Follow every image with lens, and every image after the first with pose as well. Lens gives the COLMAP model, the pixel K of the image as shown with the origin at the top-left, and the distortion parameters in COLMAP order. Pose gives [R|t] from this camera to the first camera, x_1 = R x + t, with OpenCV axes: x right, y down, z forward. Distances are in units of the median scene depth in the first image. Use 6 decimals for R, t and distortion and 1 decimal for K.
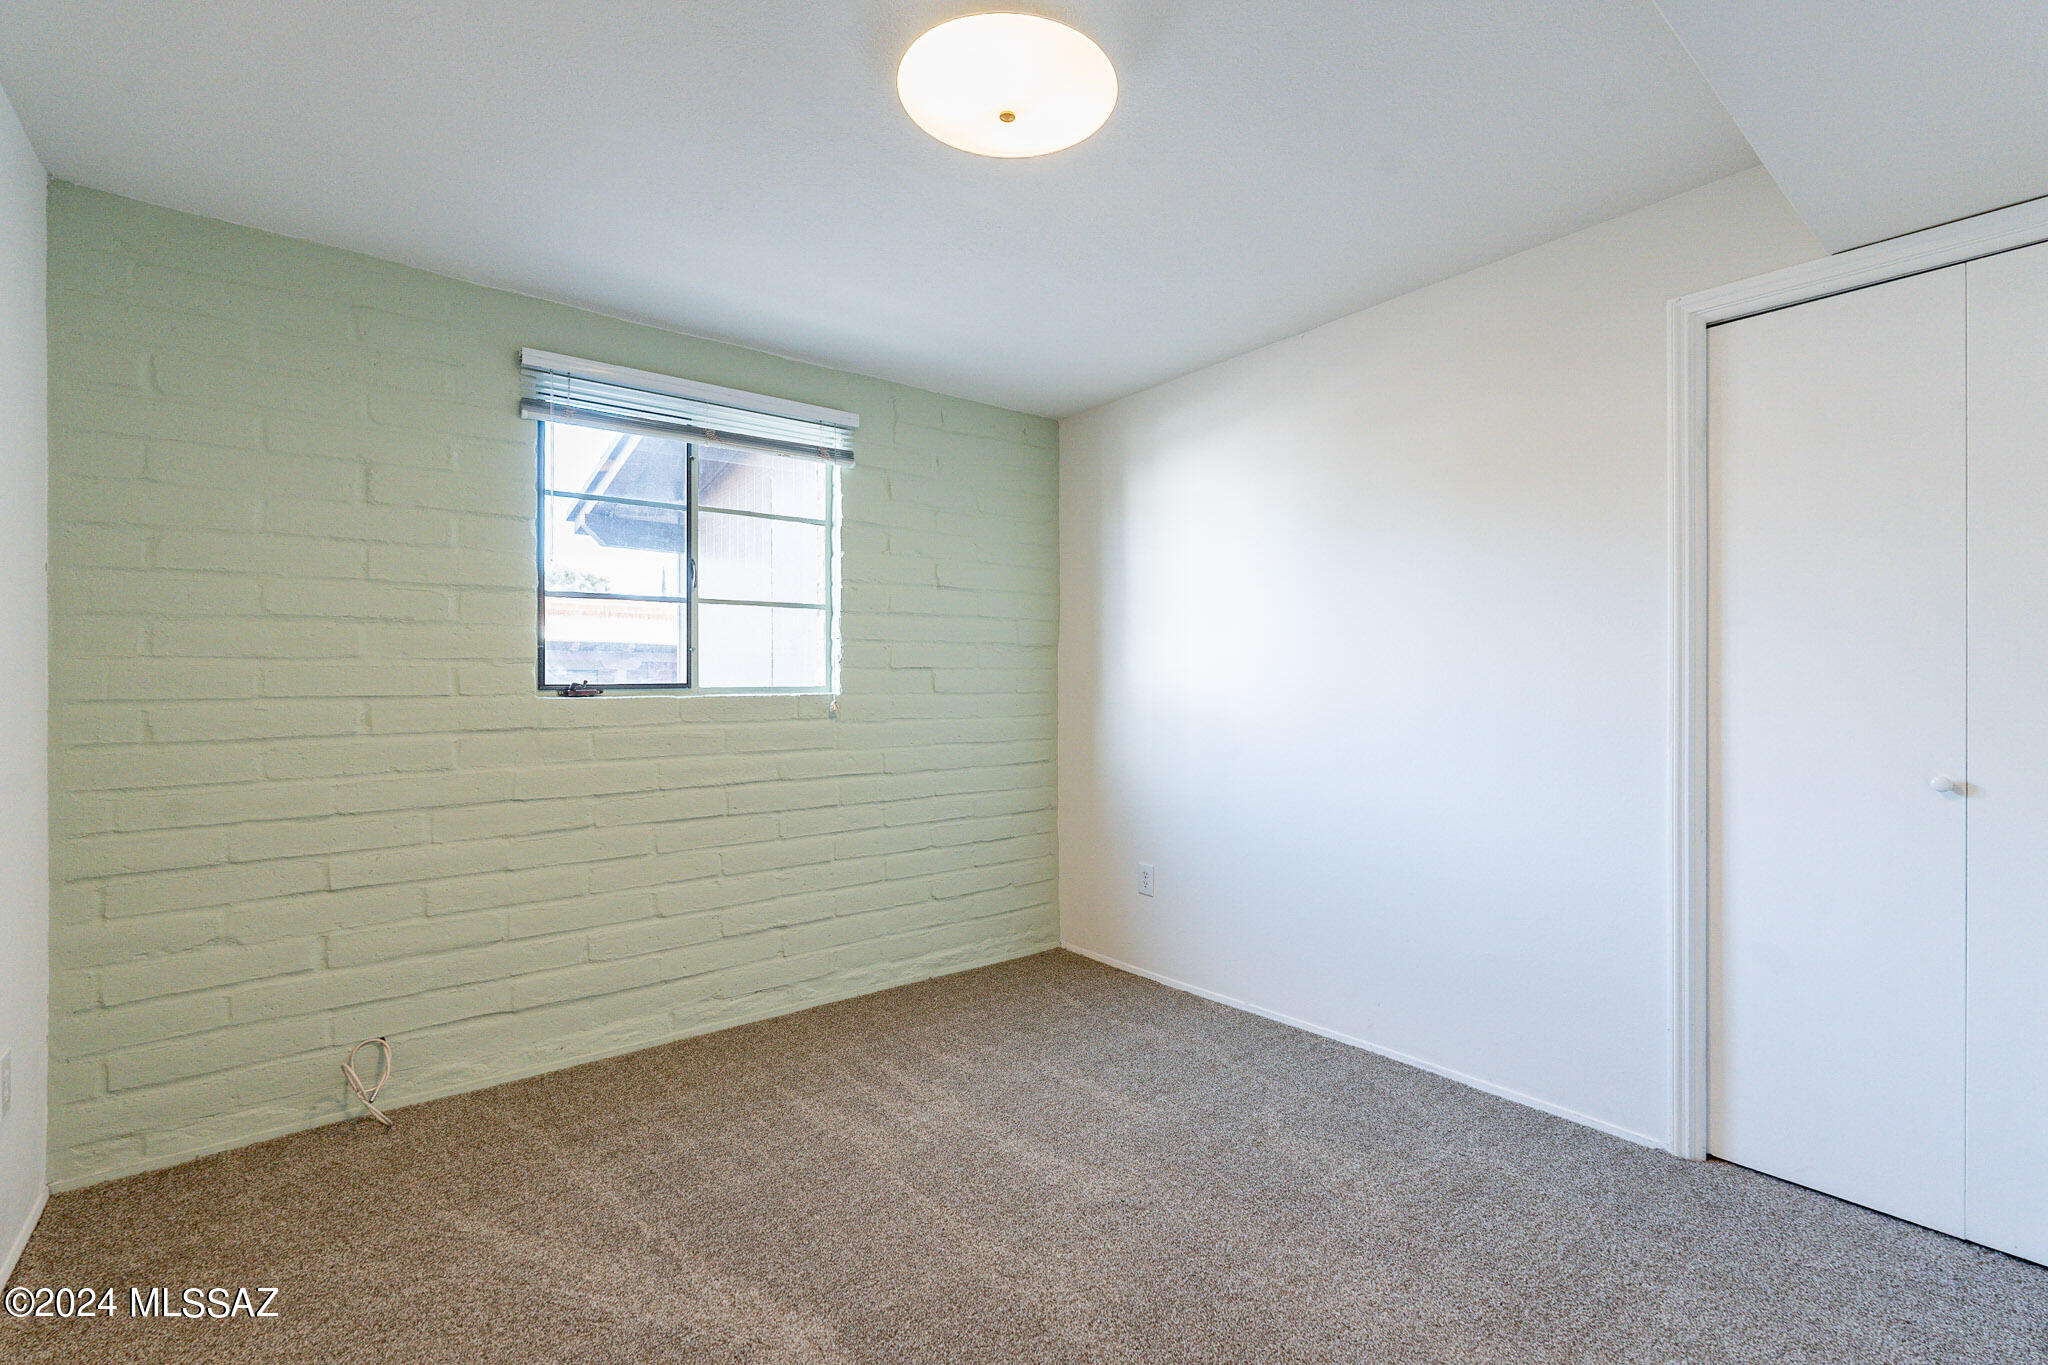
lens RADIAL K [[907.6, 0, 1015.8], [0, 907.6, 680.7], [0, 0, 1]] dist [-0.003192, 0.000039]
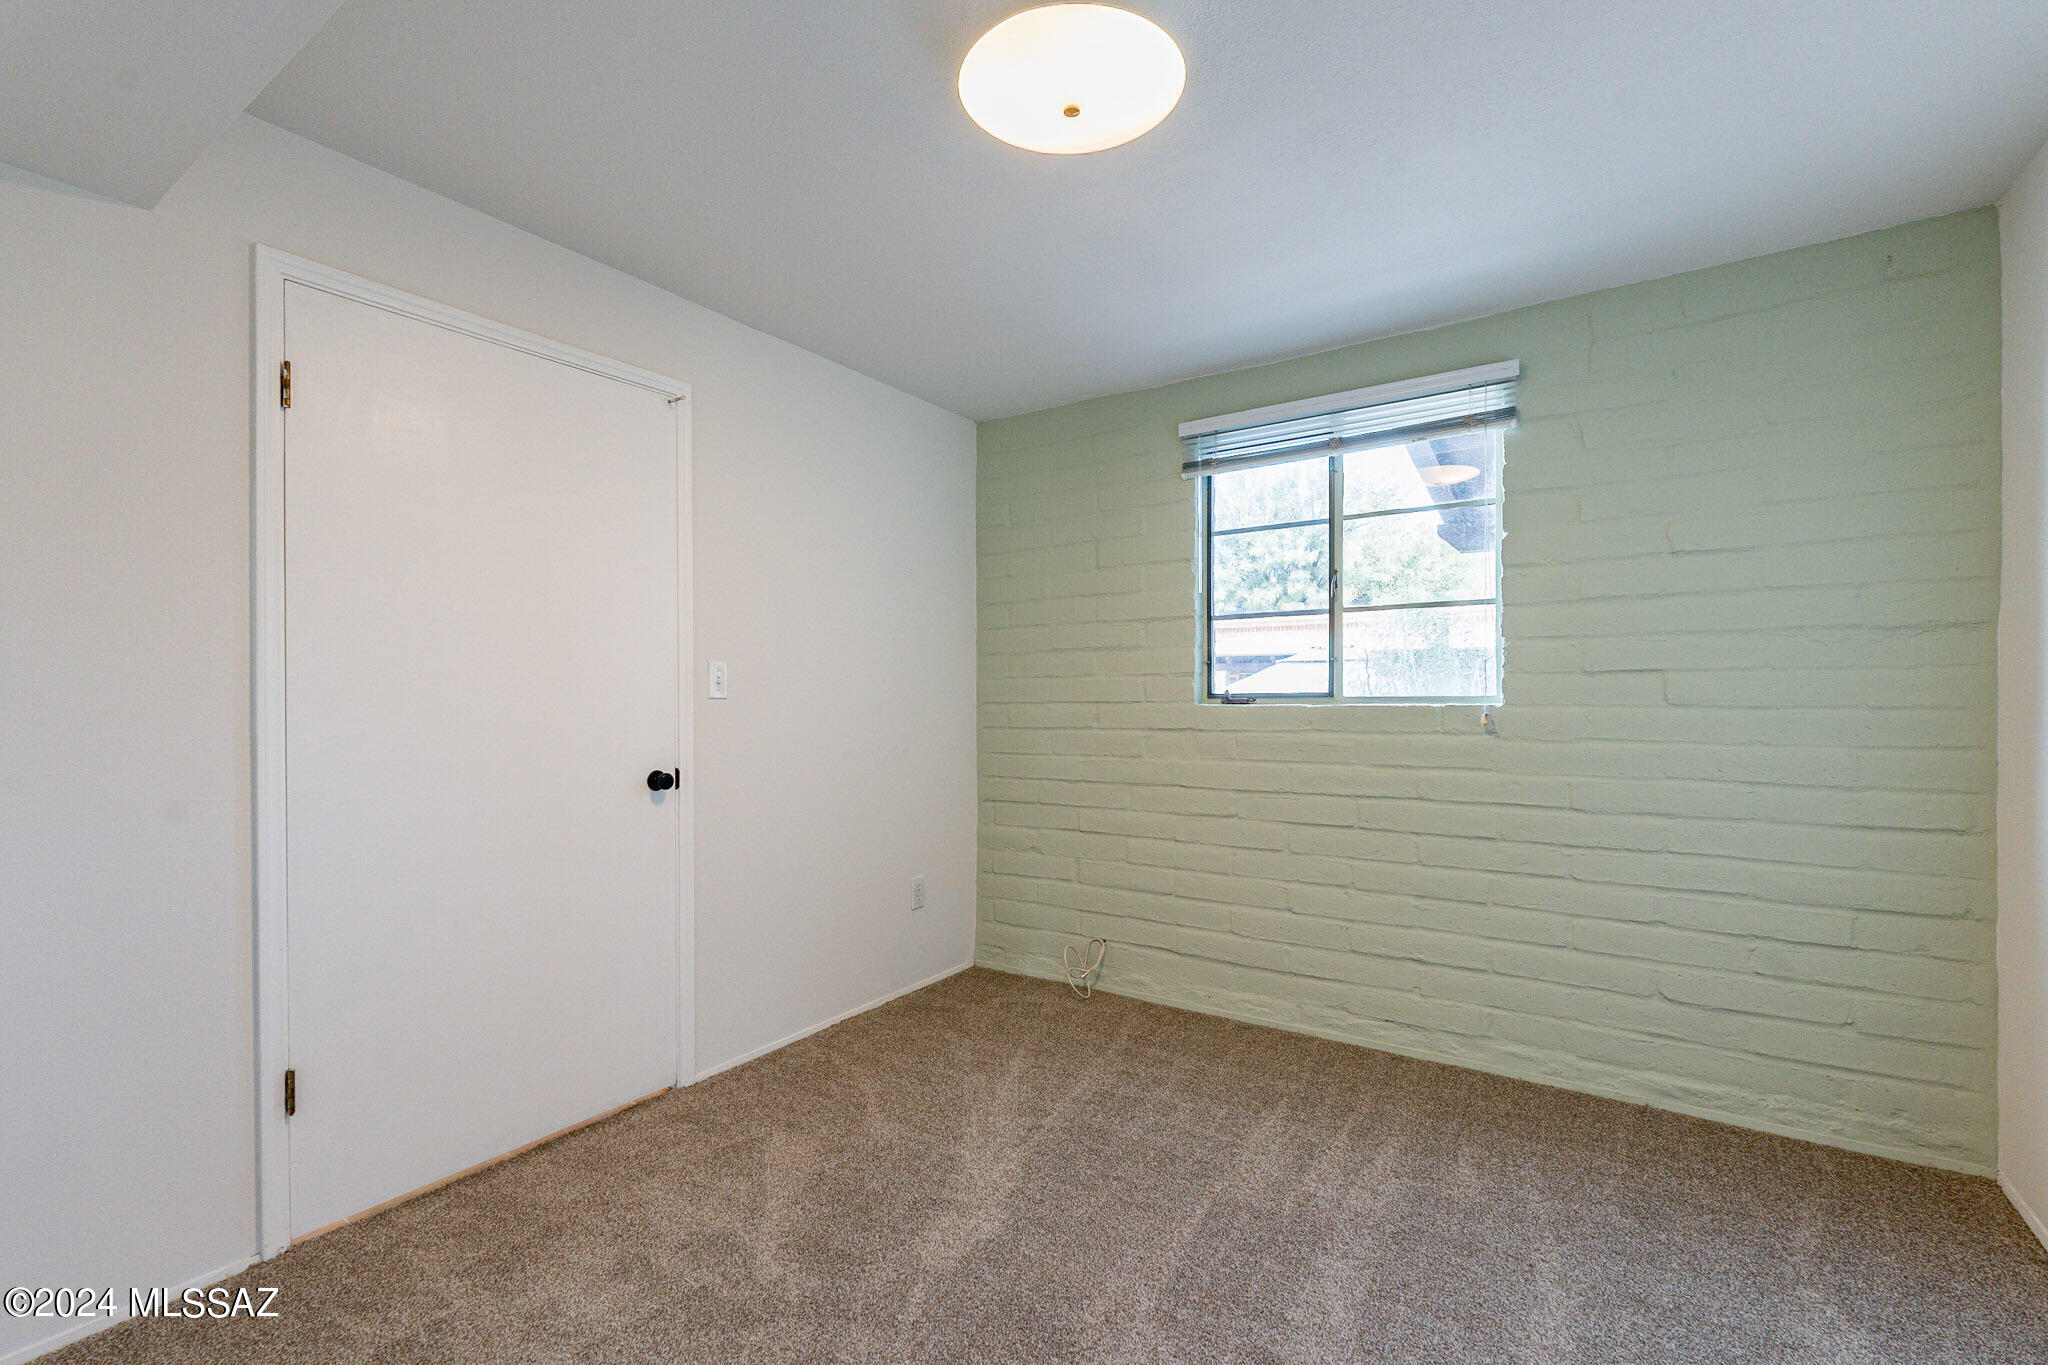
lens RADIAL K [[907.6, 0, 1032.8], [0, 907.6, 693.7], [0, 0, 1]] dist [-0.003192, 0.000039]
pose [[0.288115, 0.000151, -0.957596, 0.547629], [0.003884, 0.999992, 0.001327, 0.001719], [0.957588, -0.004102, 0.288112, 0.408209]]
